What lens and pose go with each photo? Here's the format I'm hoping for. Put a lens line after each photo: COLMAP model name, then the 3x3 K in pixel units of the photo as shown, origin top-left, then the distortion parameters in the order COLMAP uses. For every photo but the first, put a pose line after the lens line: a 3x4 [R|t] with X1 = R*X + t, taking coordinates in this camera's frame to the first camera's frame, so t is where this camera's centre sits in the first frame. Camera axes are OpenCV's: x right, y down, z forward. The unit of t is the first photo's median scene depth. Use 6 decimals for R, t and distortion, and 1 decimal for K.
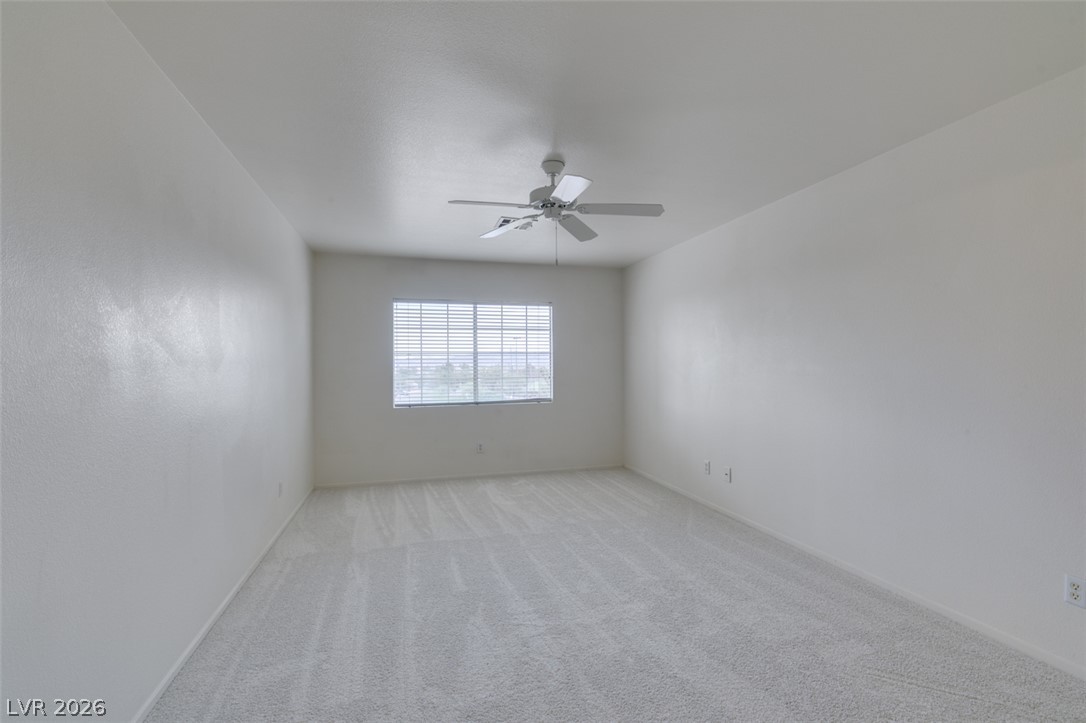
lens RADIAL K [[488.1, 0, 540.9], [0, 488.1, 364.0], [0, 0, 1]] dist [0.003019, 0.000174]
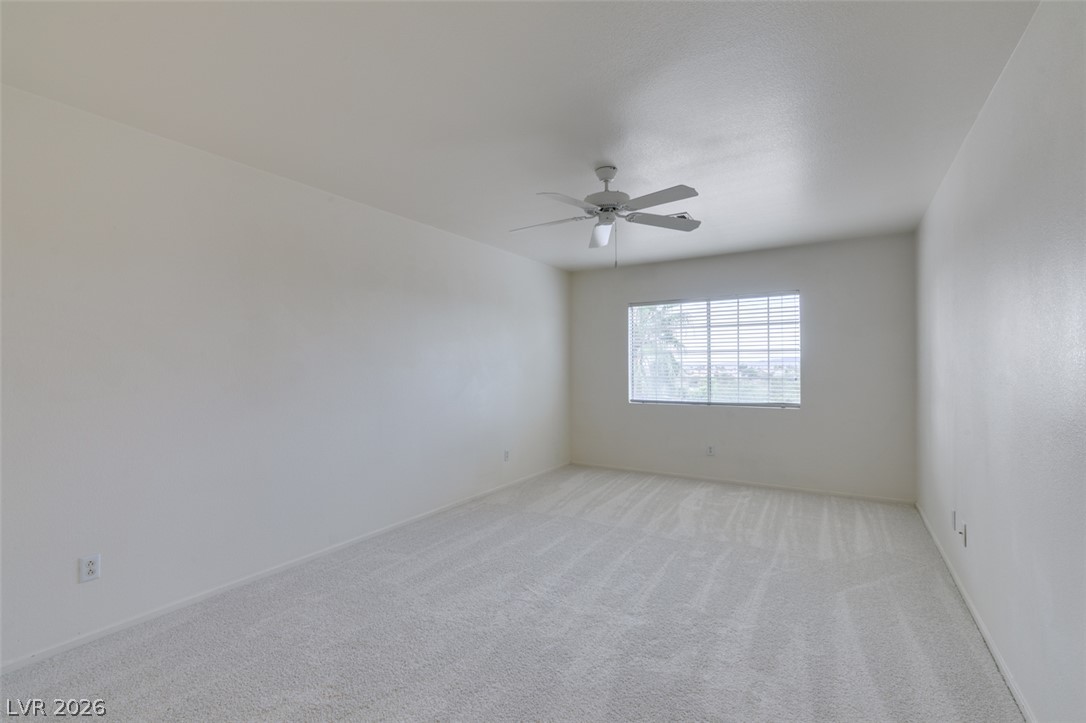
lens RADIAL K [[488.1, 0, 539.5], [0, 488.1, 360.5], [0, 0, 1]] dist [0.003019, 0.000174]
pose [[0.675435, -0.001413, -0.737418, 0.396993], [0.000124, 0.999998, -0.001802, -0.003371], [0.737419, 0.001126, 0.675434, 0.114848]]
